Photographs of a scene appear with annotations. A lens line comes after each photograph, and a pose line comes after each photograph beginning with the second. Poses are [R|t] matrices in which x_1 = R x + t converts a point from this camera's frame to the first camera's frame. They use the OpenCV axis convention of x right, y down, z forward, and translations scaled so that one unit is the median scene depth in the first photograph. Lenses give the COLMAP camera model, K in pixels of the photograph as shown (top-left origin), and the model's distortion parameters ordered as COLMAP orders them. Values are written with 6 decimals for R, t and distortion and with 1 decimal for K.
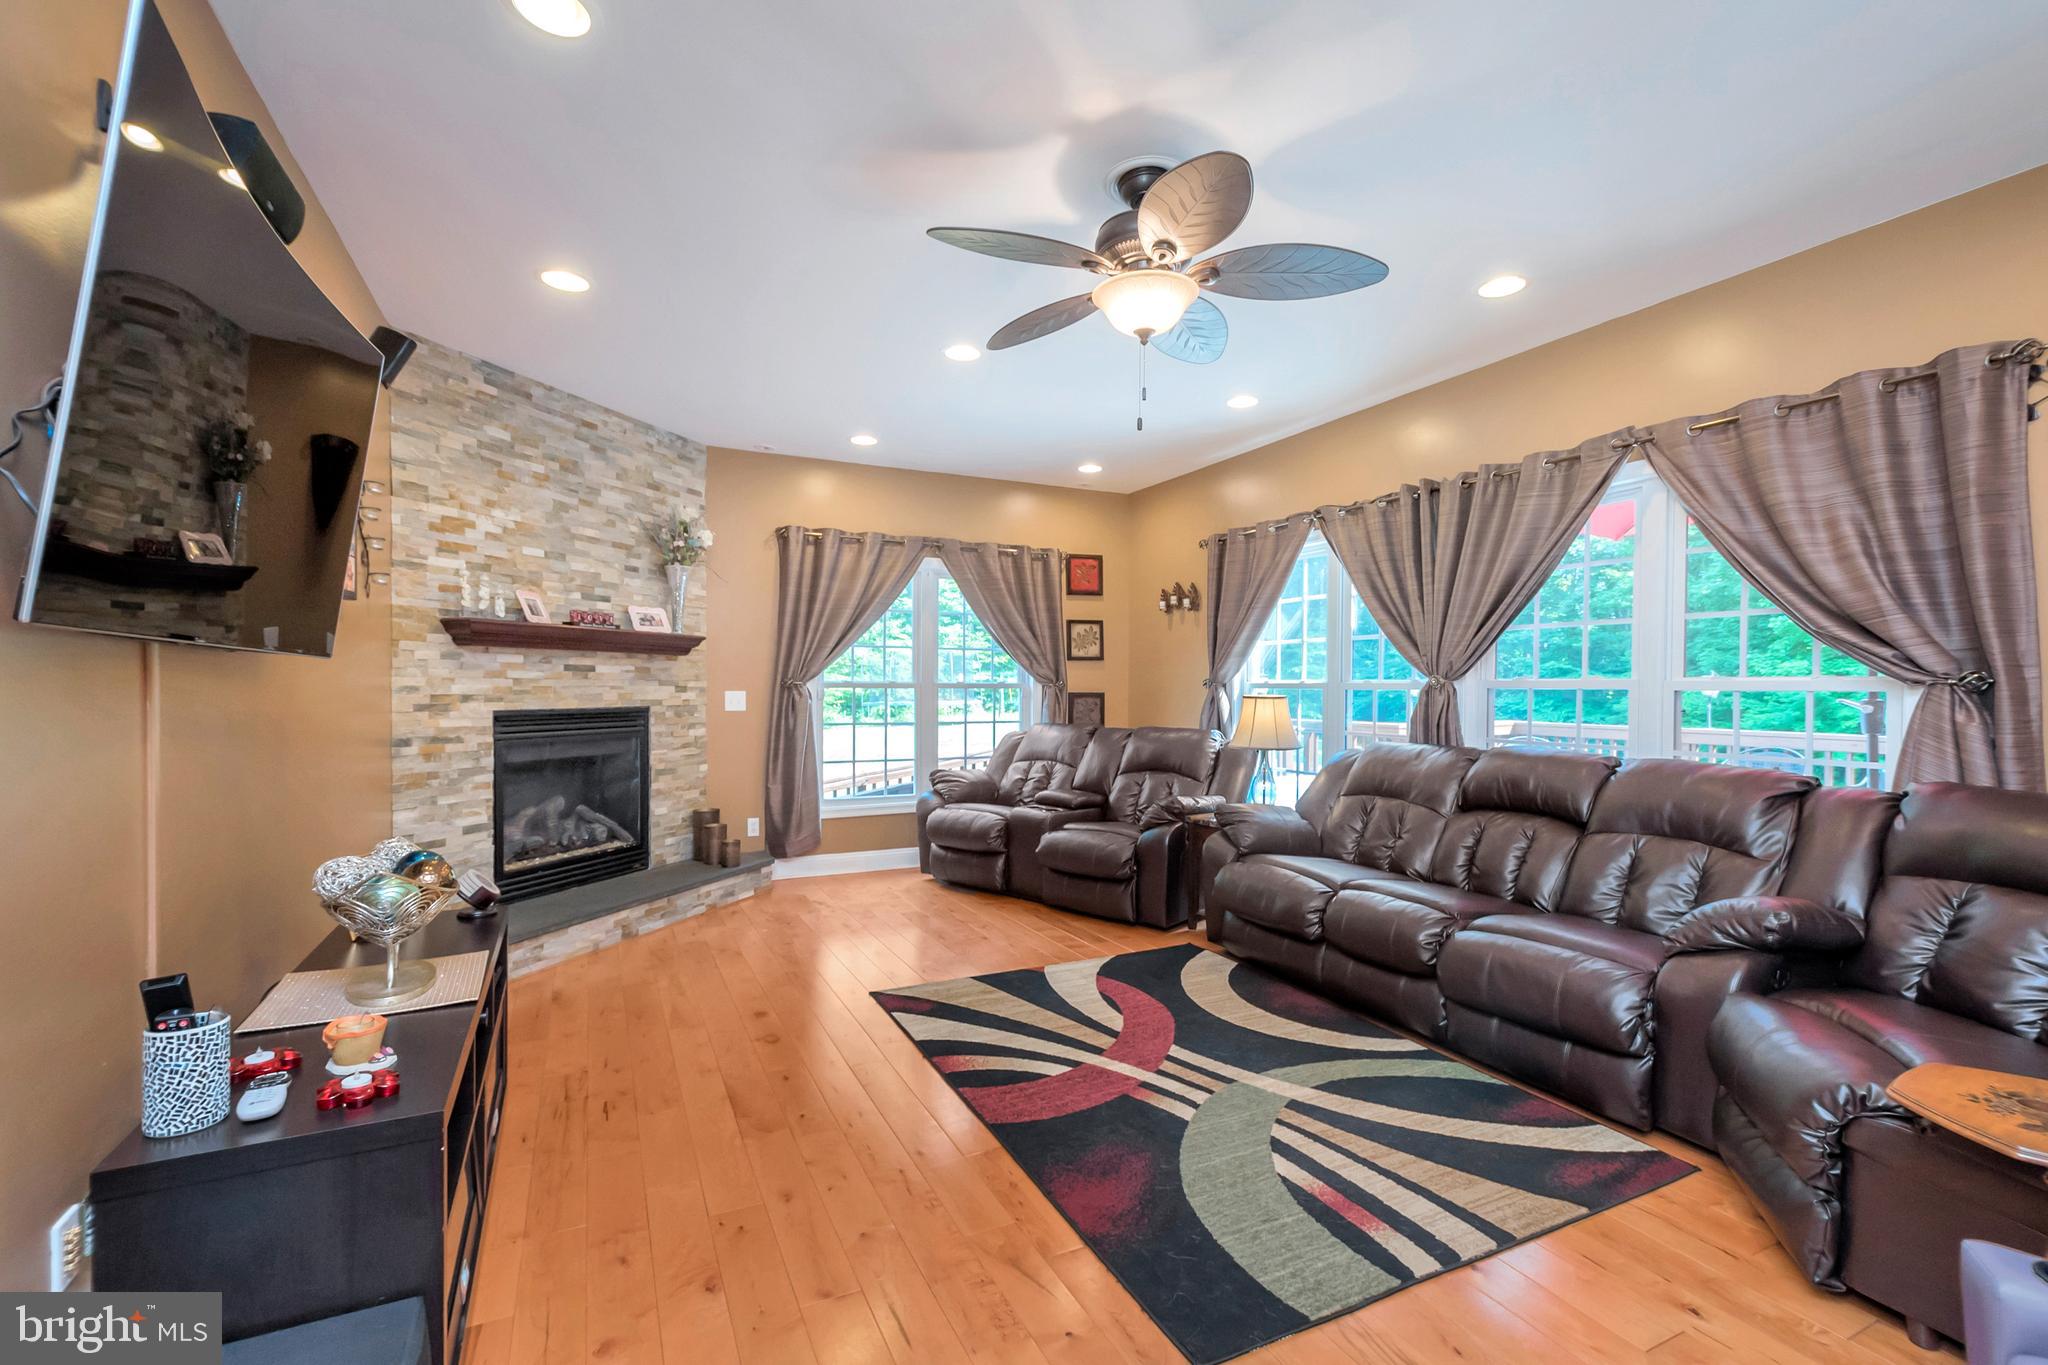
lens RADIAL K [[937.8, 0, 1034.5], [0, 937.8, 723.9], [0, 0, 1]] dist [0.005944, -0.001292]
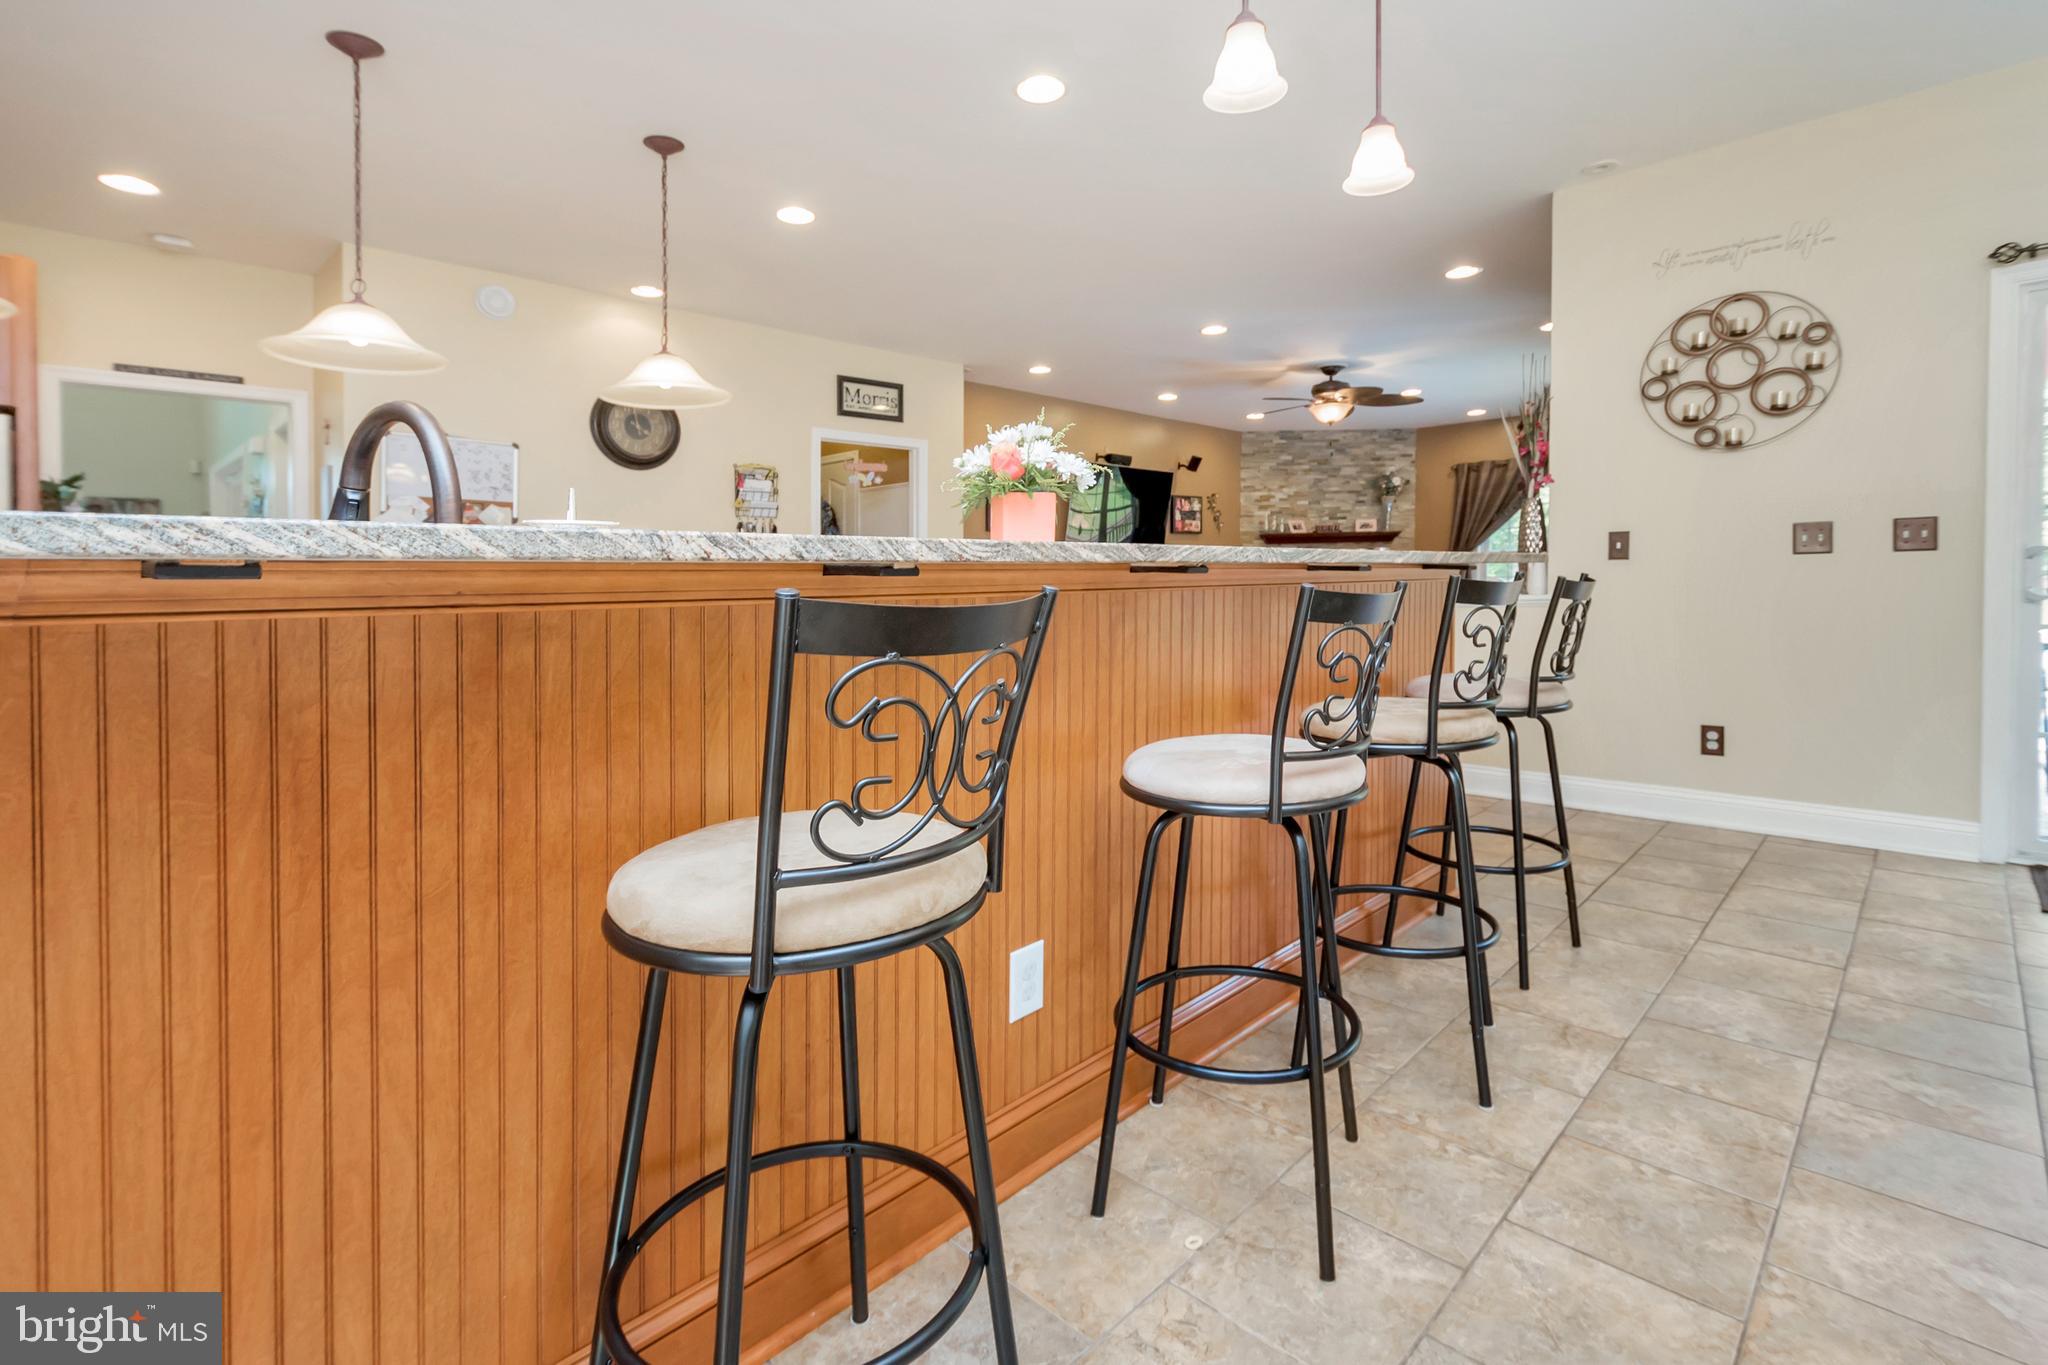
lens RADIAL K [[937.8, 0, 943.0], [0, 937.8, 619.6], [0, 0, 1]] dist [0.005944, -0.001292]
pose [[0.249219, 0.040136, -0.967615, 1.473595], [-0.021956, 0.999118, 0.035788, 0.044947], [0.968198, 0.012326, 0.249881, -0.447866]]
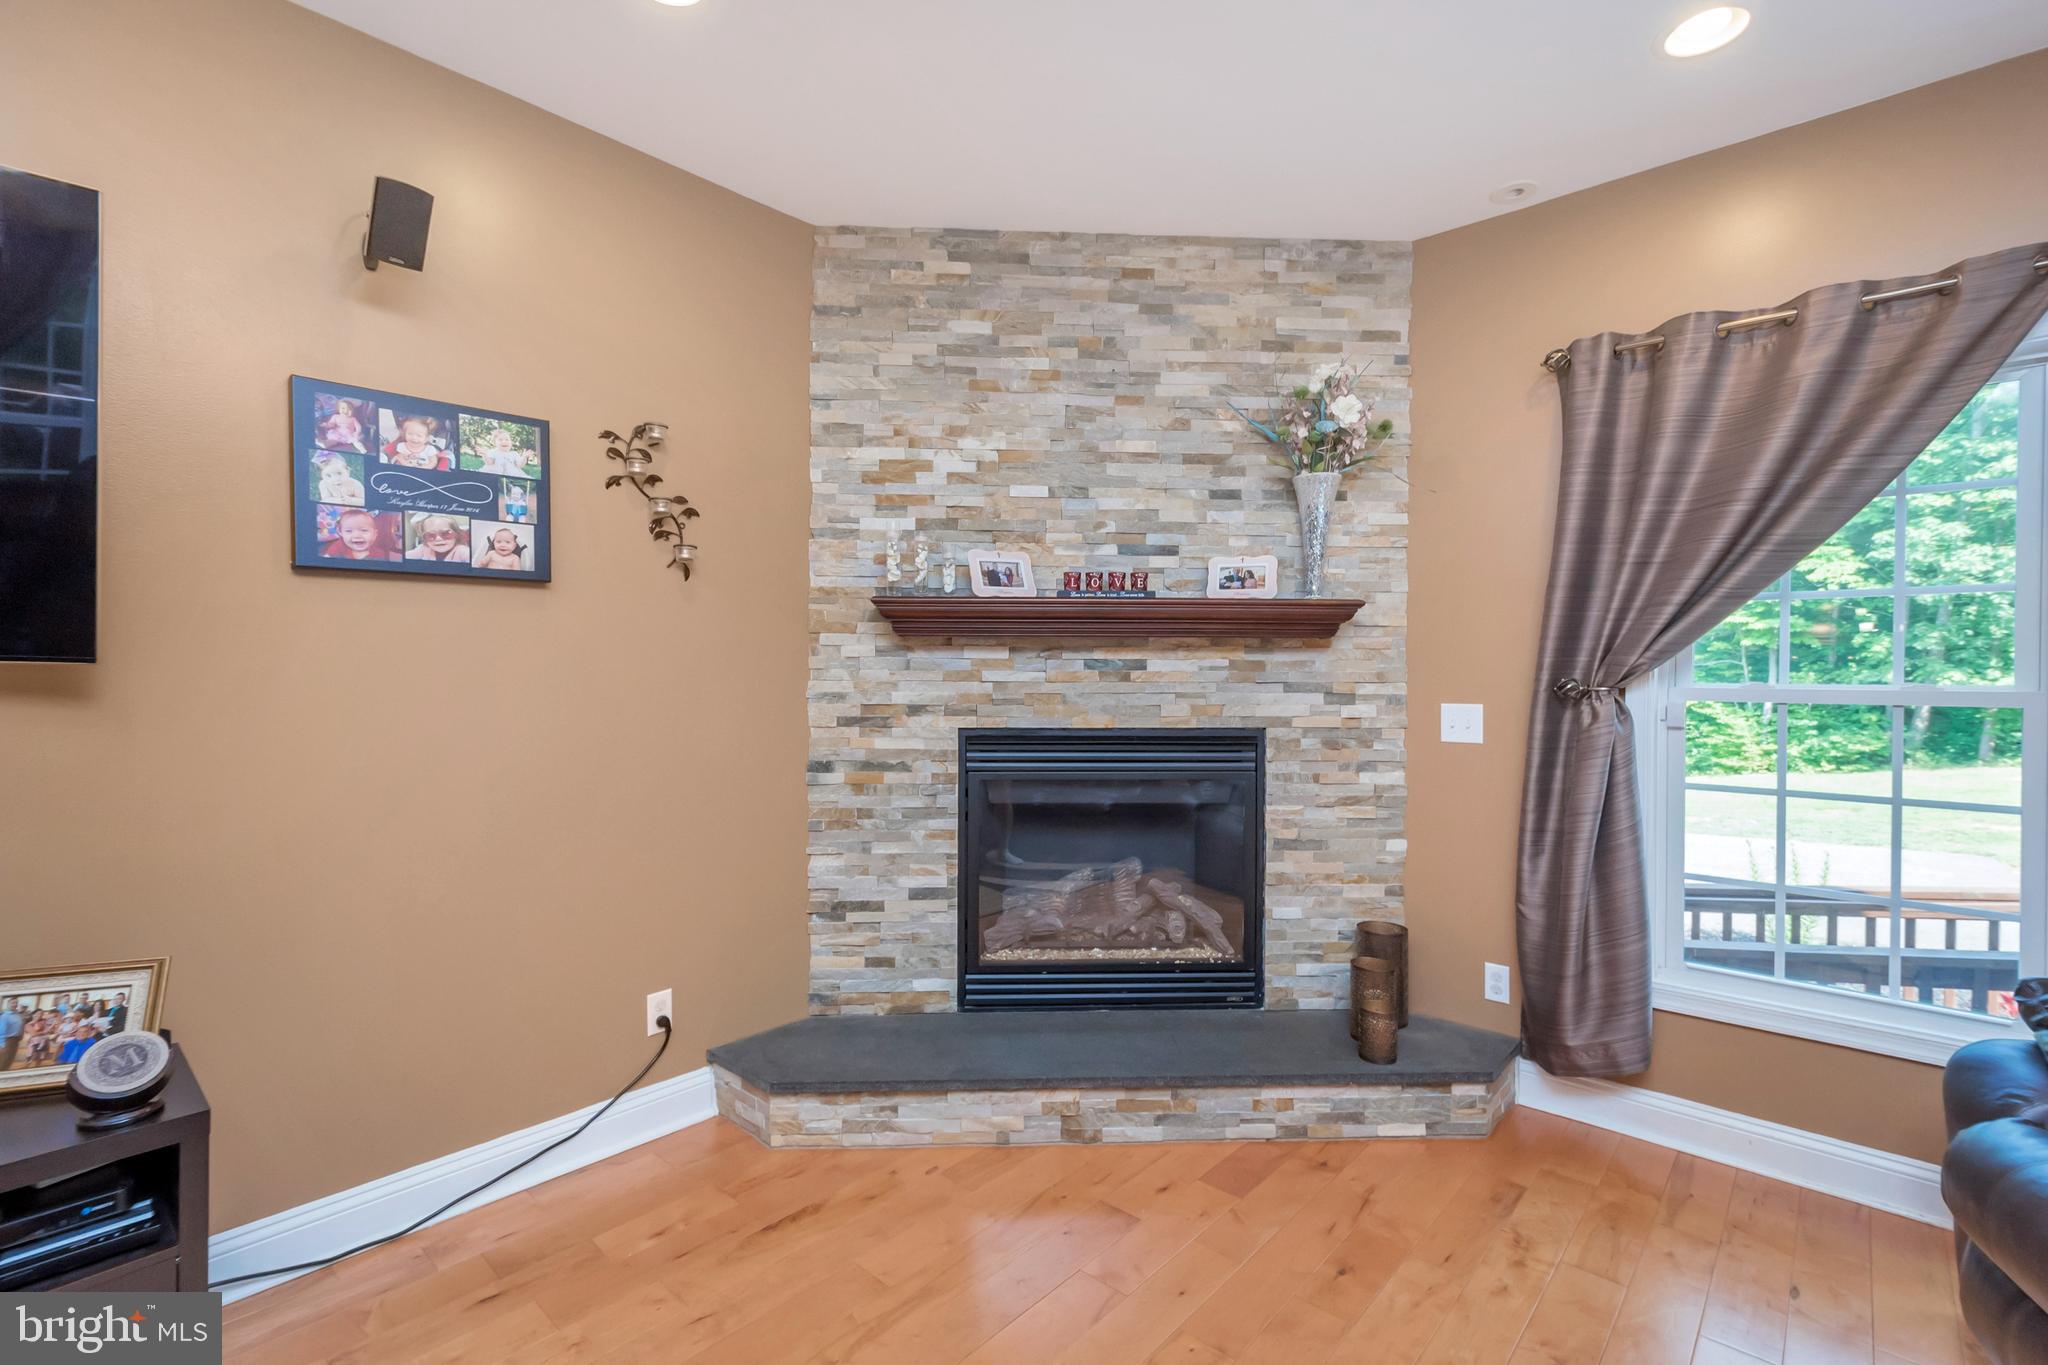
lens RADIAL K [[937.8, 0, 1006.8], [0, 937.8, 677.3], [0, 0, 1]] dist [0.005944, -0.001292]
pose [[0.369279, 0.006892, -0.929293, 0.074348], [-0.038295, 0.999236, -0.007807, -0.043474], [0.928529, 0.038470, 0.369261, 0.709619]]
